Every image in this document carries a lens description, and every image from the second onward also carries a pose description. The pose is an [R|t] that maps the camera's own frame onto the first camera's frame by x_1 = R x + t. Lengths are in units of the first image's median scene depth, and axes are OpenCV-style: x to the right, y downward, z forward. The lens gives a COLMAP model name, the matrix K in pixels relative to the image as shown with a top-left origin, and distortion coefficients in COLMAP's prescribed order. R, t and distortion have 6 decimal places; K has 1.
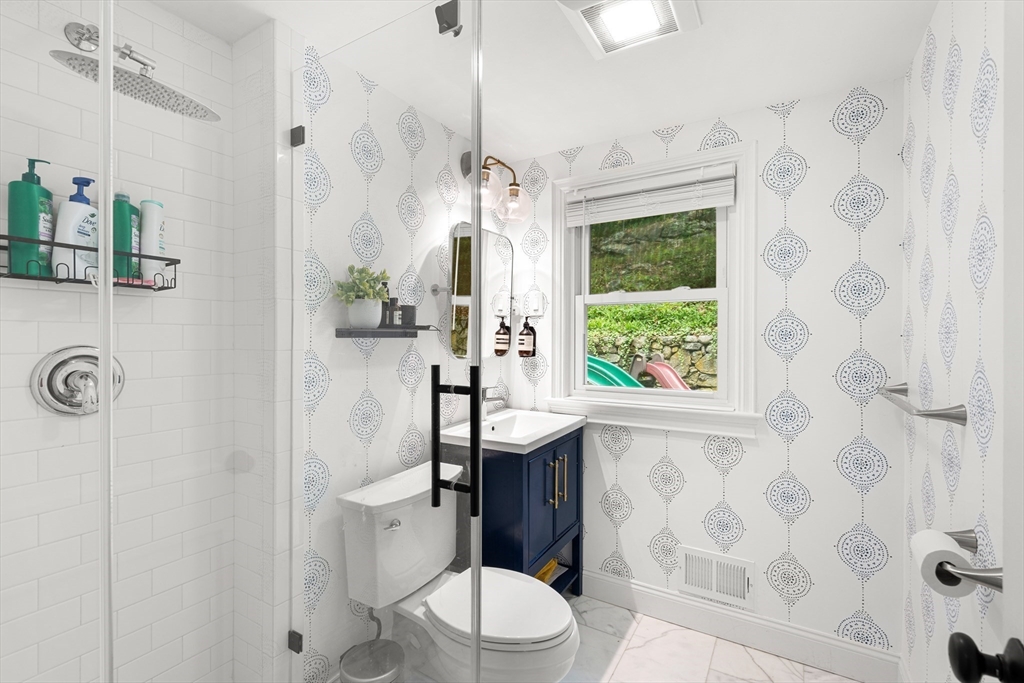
lens RADIAL K [[465.7, 0, 512.7], [0, 465.7, 338.6], [0, 0, 1]] dist [-0.010982, 0.003626]
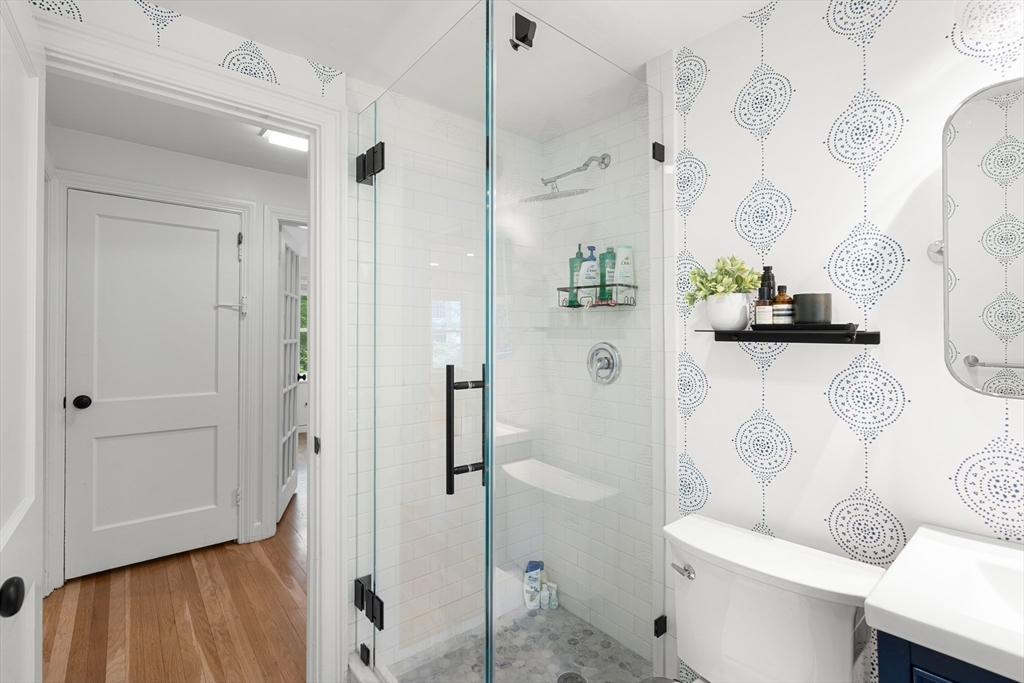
lens RADIAL K [[465.7, 0, 512.1], [0, 465.7, 332.7], [0, 0, 1]] dist [-0.010982, 0.003626]
pose [[-0.318757, -0.002771, -0.947832, 0.591964], [-0.011122, 0.999938, 0.000818, -0.014429], [0.947771, 0.010803, -0.318768, 0.921688]]
